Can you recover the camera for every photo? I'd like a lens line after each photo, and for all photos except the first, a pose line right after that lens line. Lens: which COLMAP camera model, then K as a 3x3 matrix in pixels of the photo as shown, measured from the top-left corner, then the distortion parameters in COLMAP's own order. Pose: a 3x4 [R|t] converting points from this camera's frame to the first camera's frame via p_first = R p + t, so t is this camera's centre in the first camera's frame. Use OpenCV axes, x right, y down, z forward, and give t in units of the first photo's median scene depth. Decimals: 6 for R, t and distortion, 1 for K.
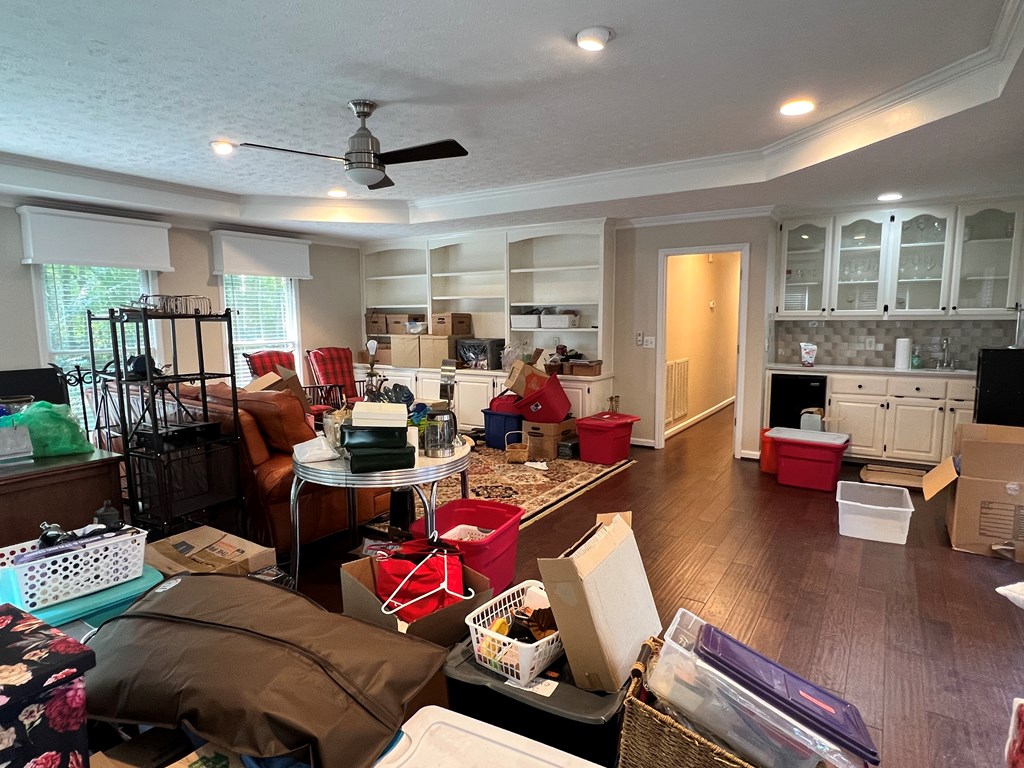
lens RADIAL K [[597.7, 0, 508.6], [0, 597.7, 385.3], [0, 0, 1]] dist [0.001193, -0.002715]
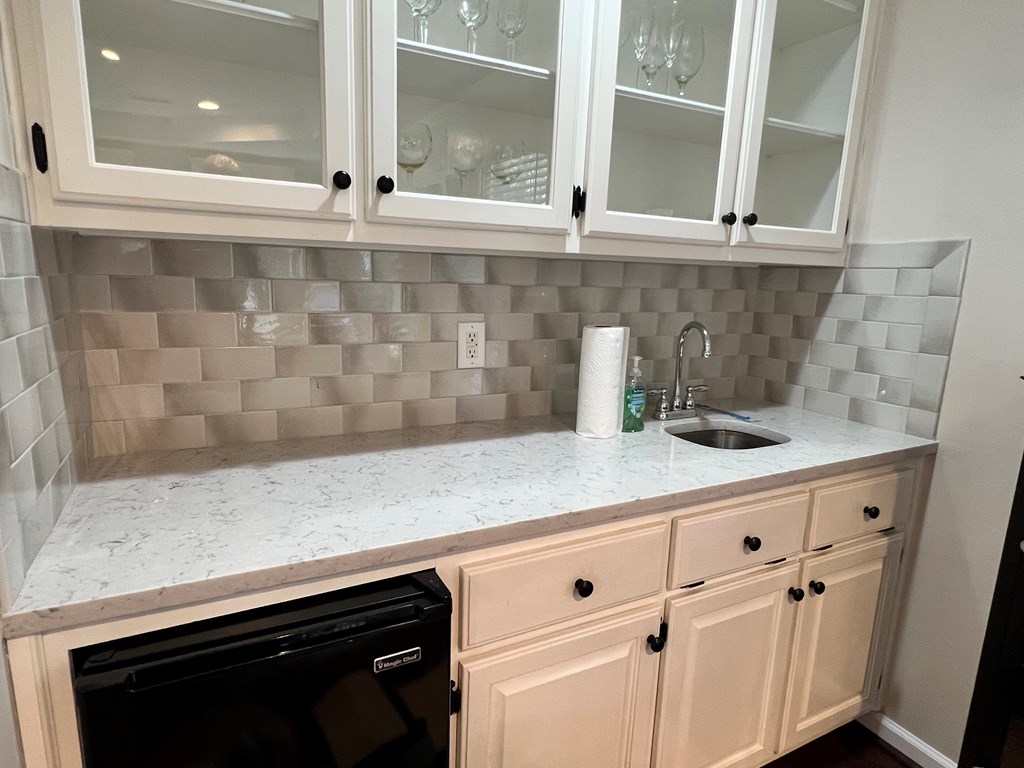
lens RADIAL K [[597.7, 0, 508.6], [0, 597.7, 385.3], [0, 0, 1]] dist [0.001193, -0.002715]
pose [[0.496879, -0.145632, 0.855513, 0.403343], [0.057135, 0.989170, 0.135200, -0.090254], [-0.865937, -0.018298, 0.499818, 0.896350]]
